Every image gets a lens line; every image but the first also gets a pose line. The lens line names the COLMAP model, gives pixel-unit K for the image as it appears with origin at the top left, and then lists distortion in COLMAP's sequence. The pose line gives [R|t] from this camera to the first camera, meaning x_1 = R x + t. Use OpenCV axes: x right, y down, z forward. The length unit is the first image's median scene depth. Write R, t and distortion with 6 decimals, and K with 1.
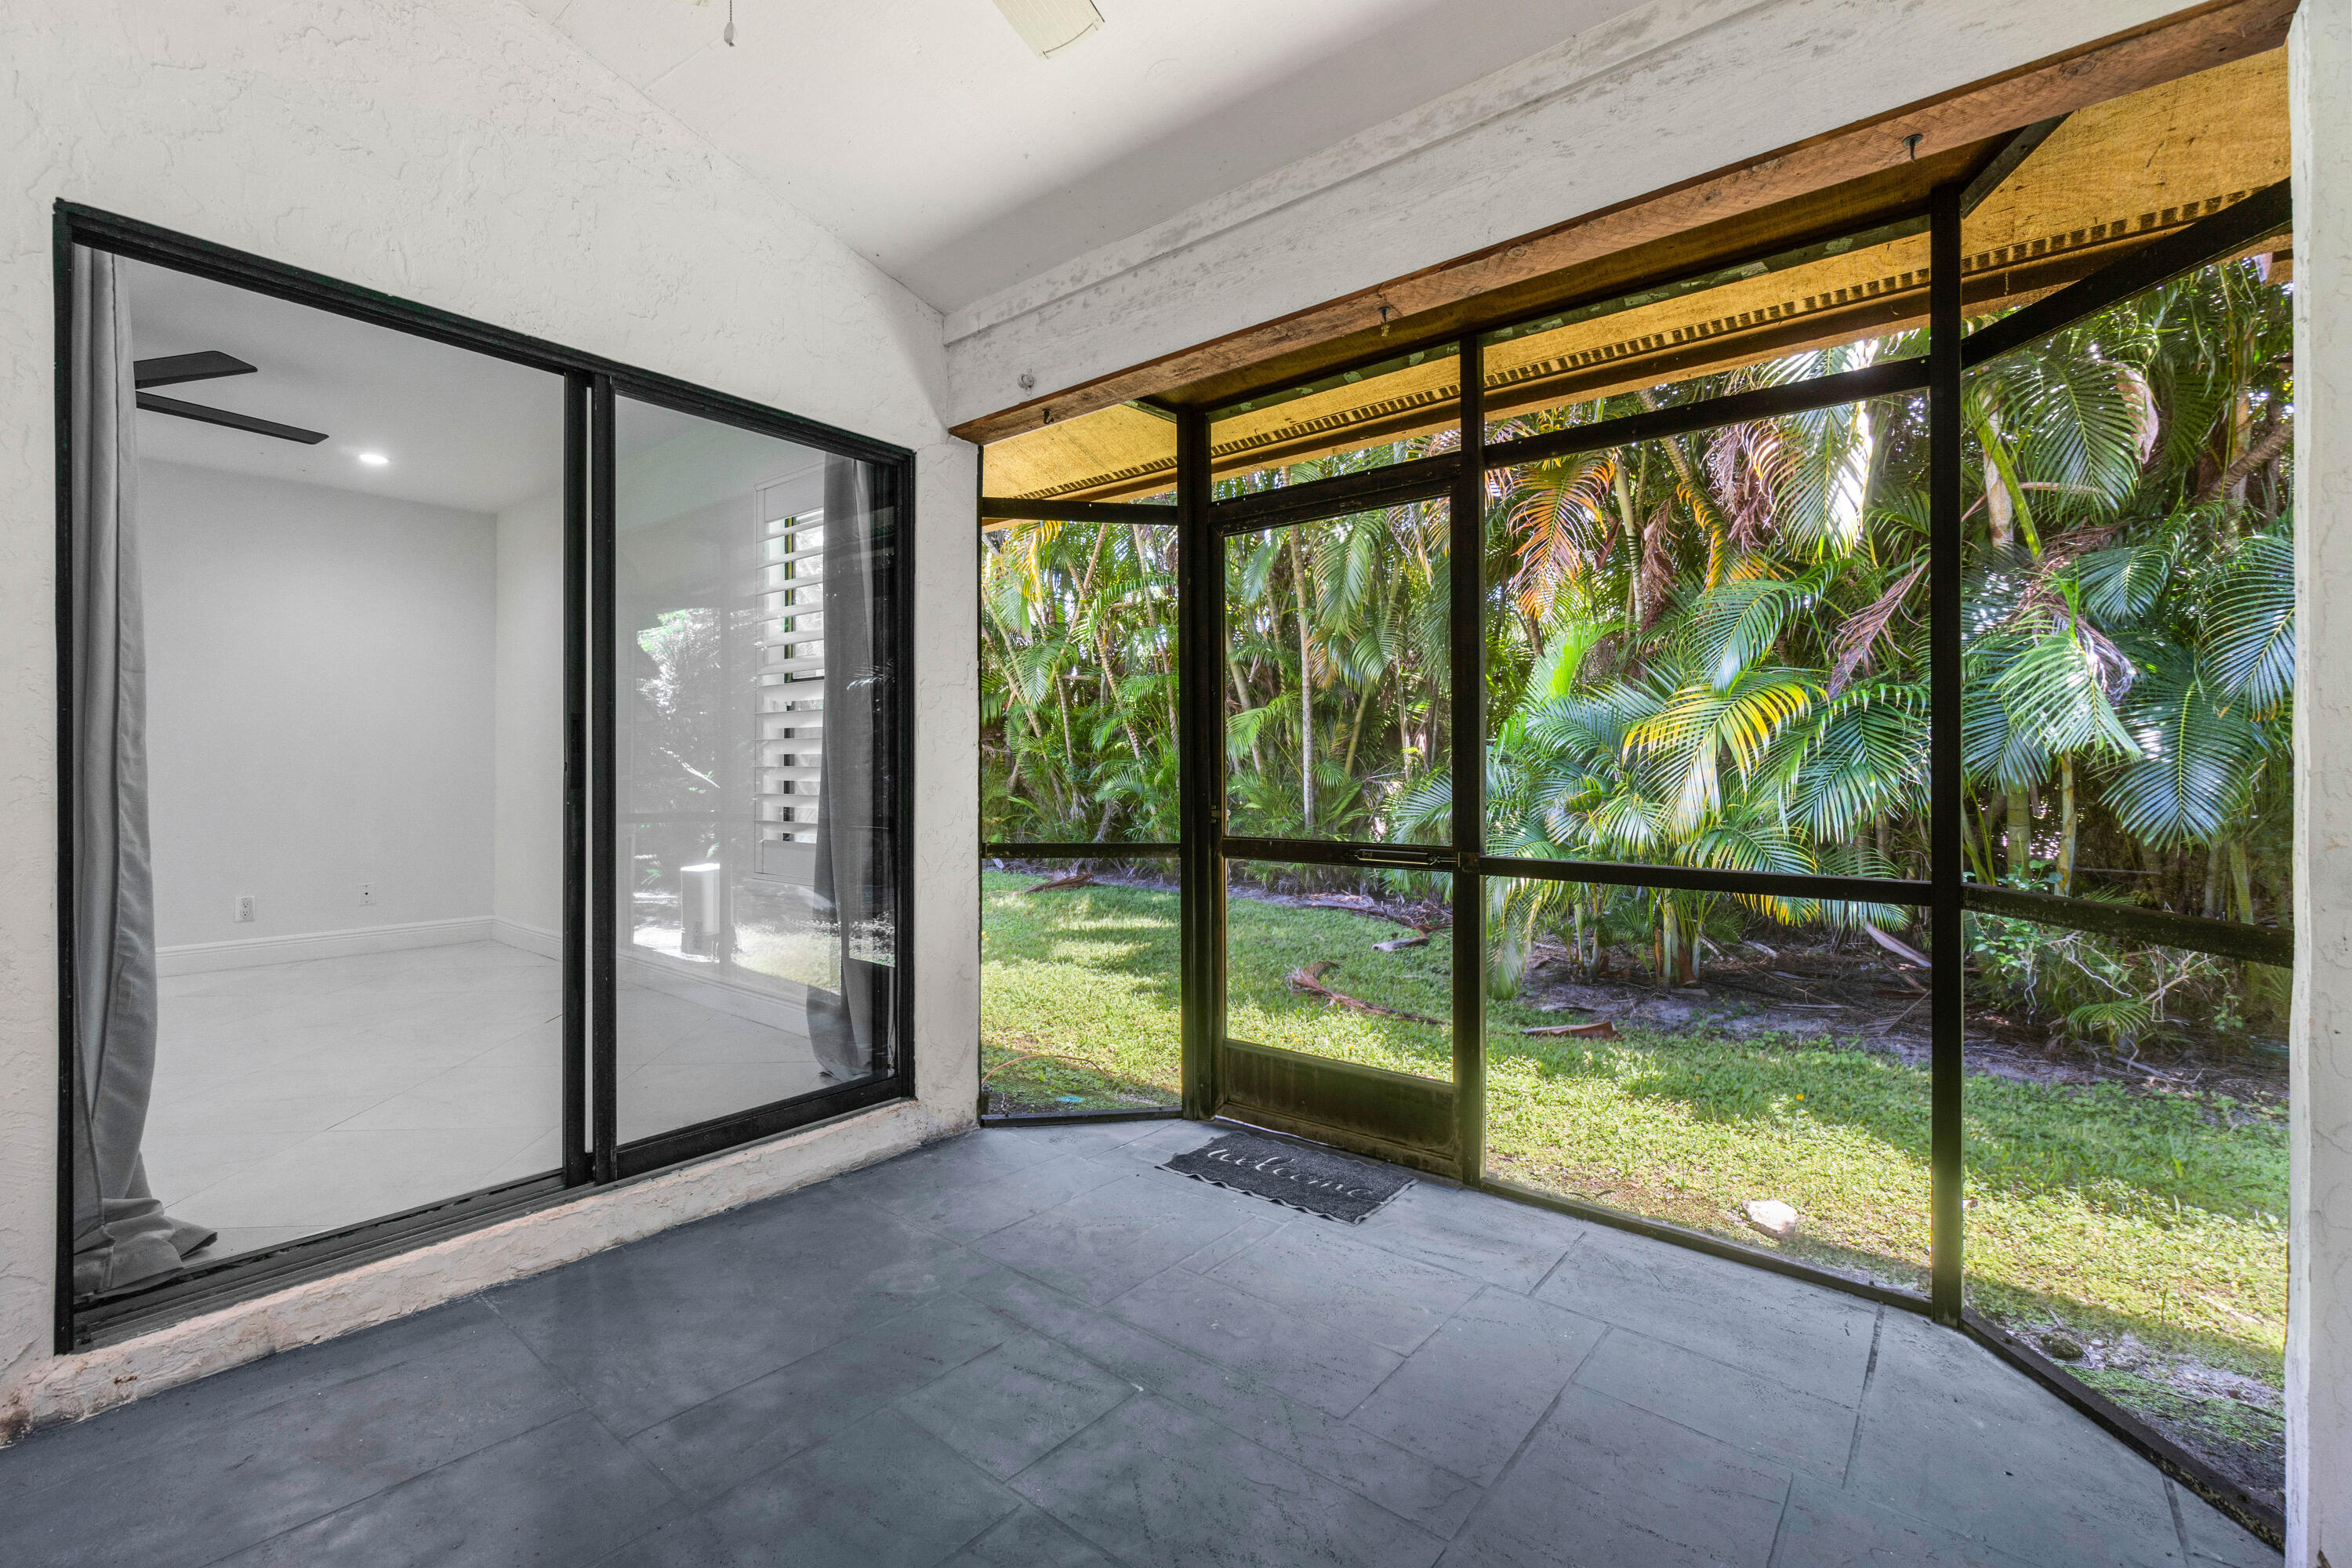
lens RADIAL K [[1010.6, 0, 1160.8], [0, 1010.6, 762.5], [0, 0, 1]] dist [-0.001645, 0.000098]
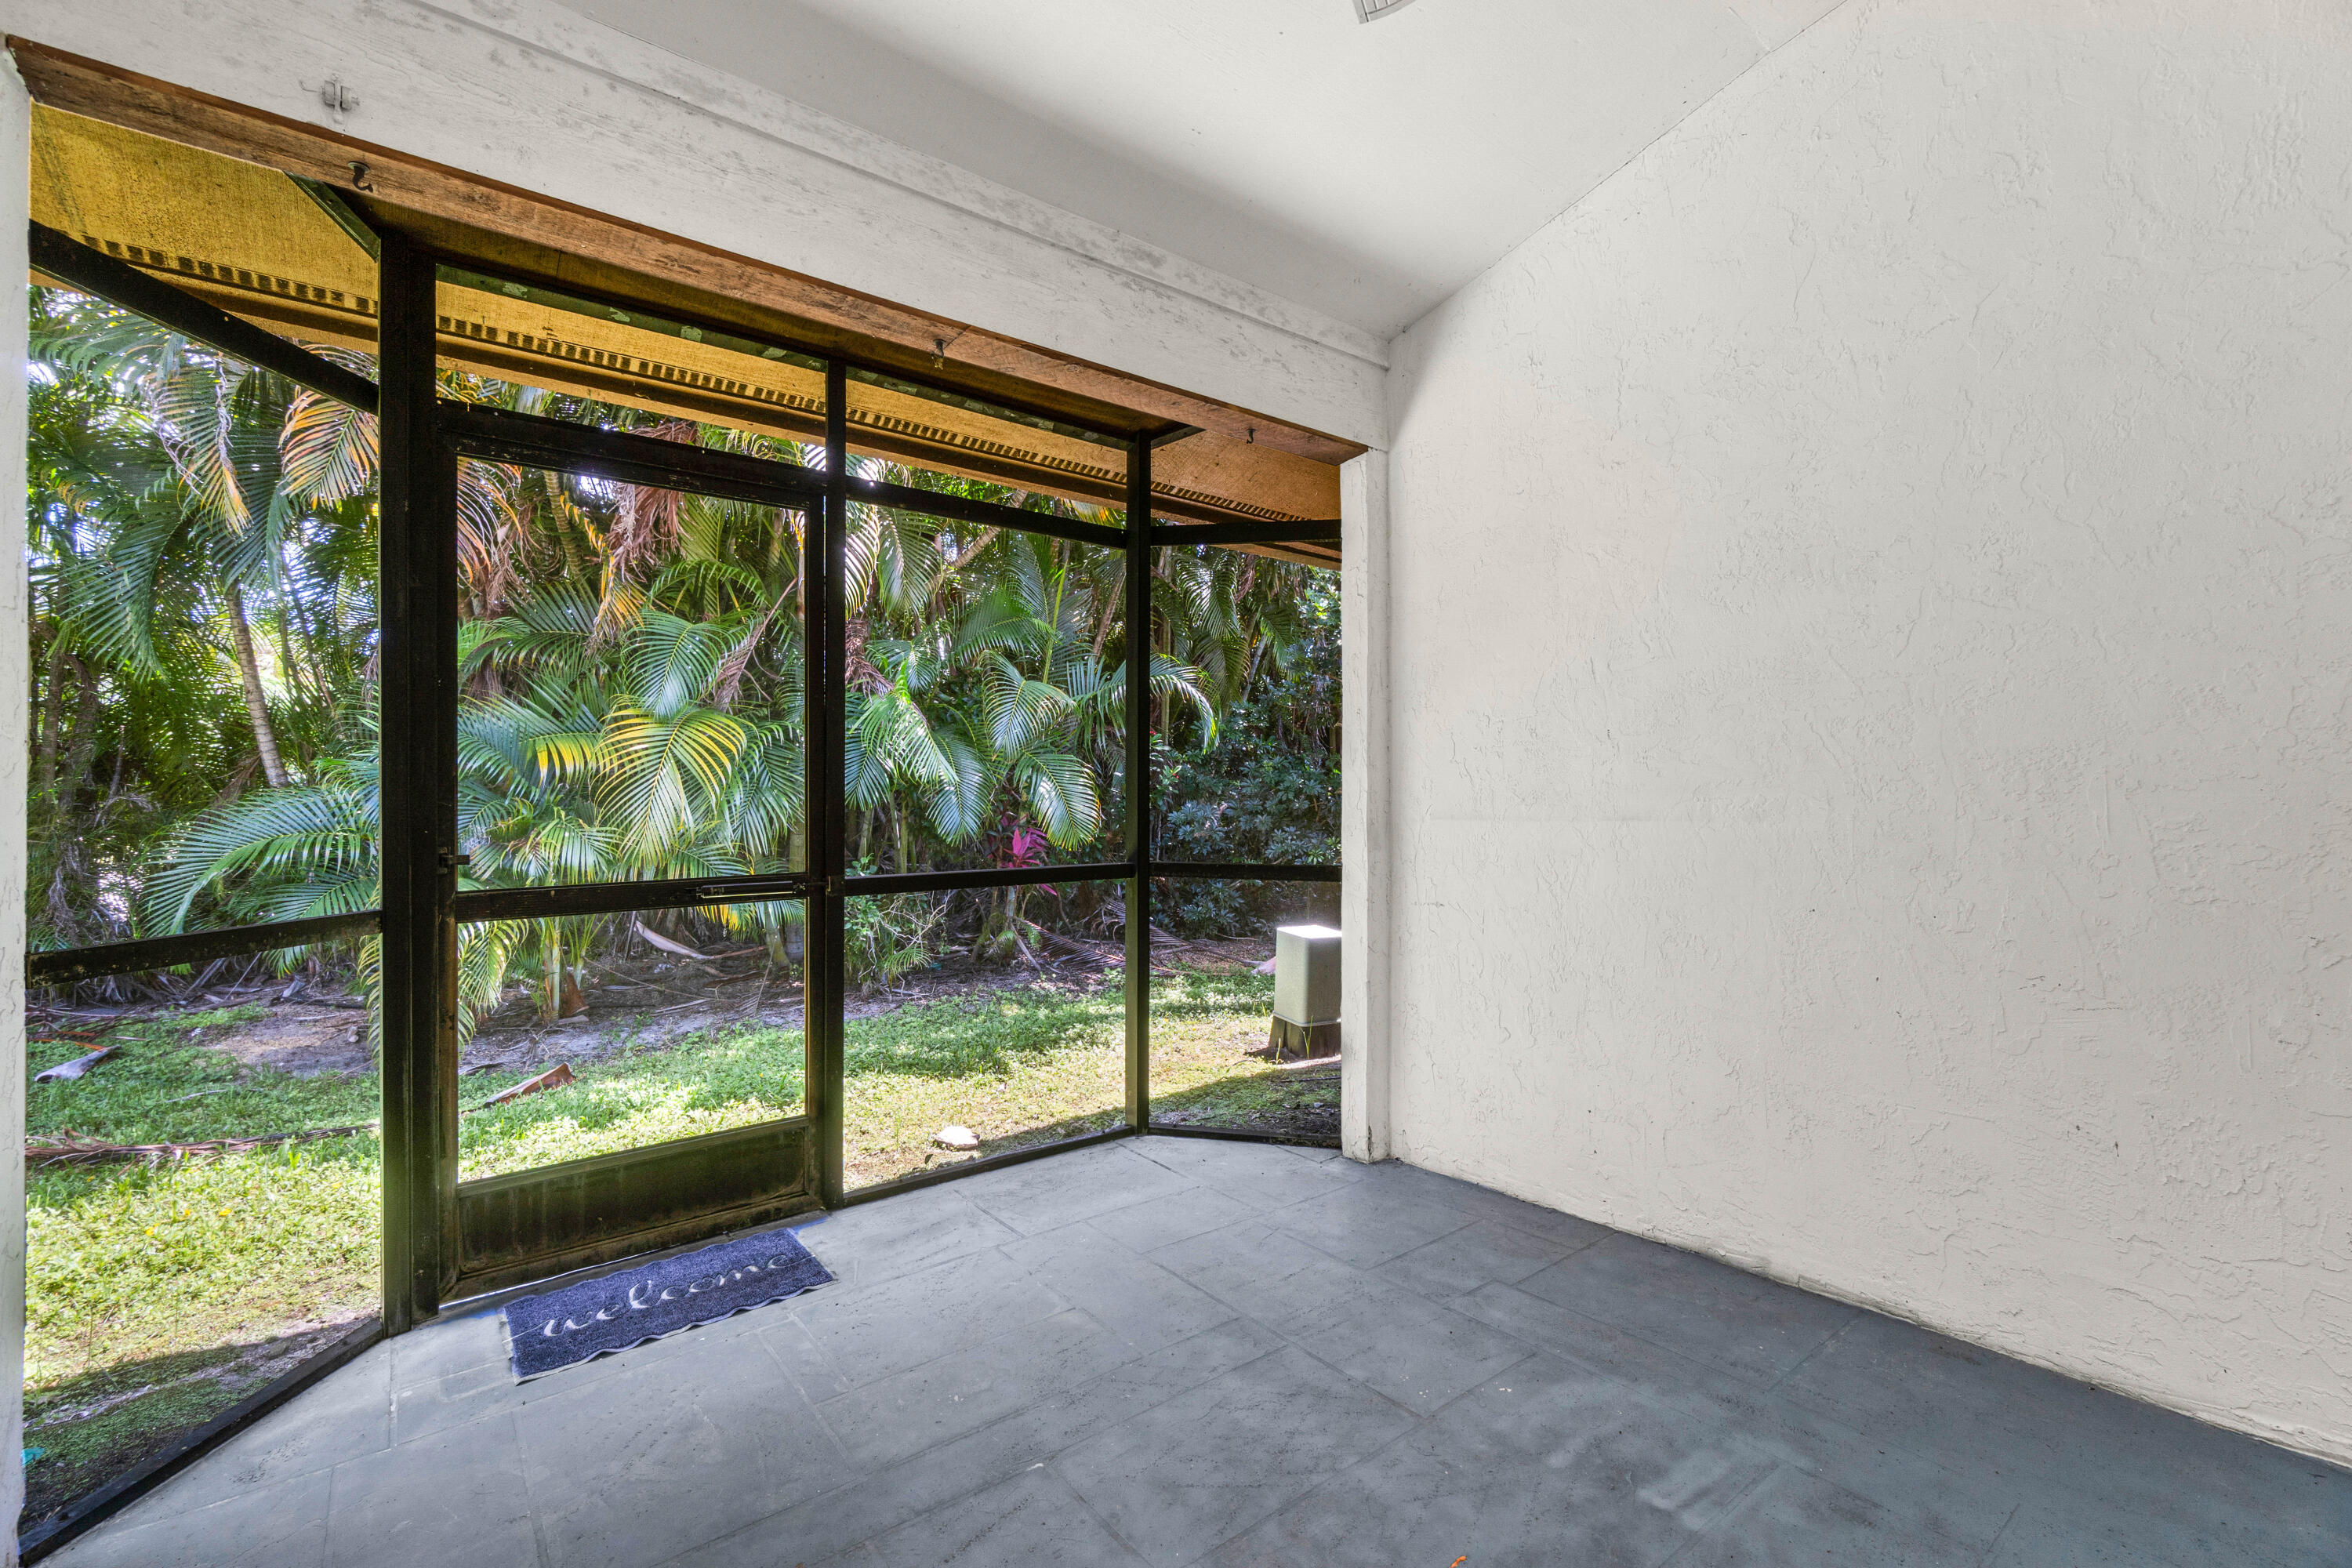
lens RADIAL K [[999.5, 0, 1176.0], [0, 999.5, 784.0], [0, 0, 1]] dist [-0.012745, 0.000172]
pose [[0.223294, 0.005561, 0.974735, -0.578765], [-0.004324, 0.999980, -0.004715, 0.001375], [-0.974742, -0.003162, 0.223314, 0.445782]]
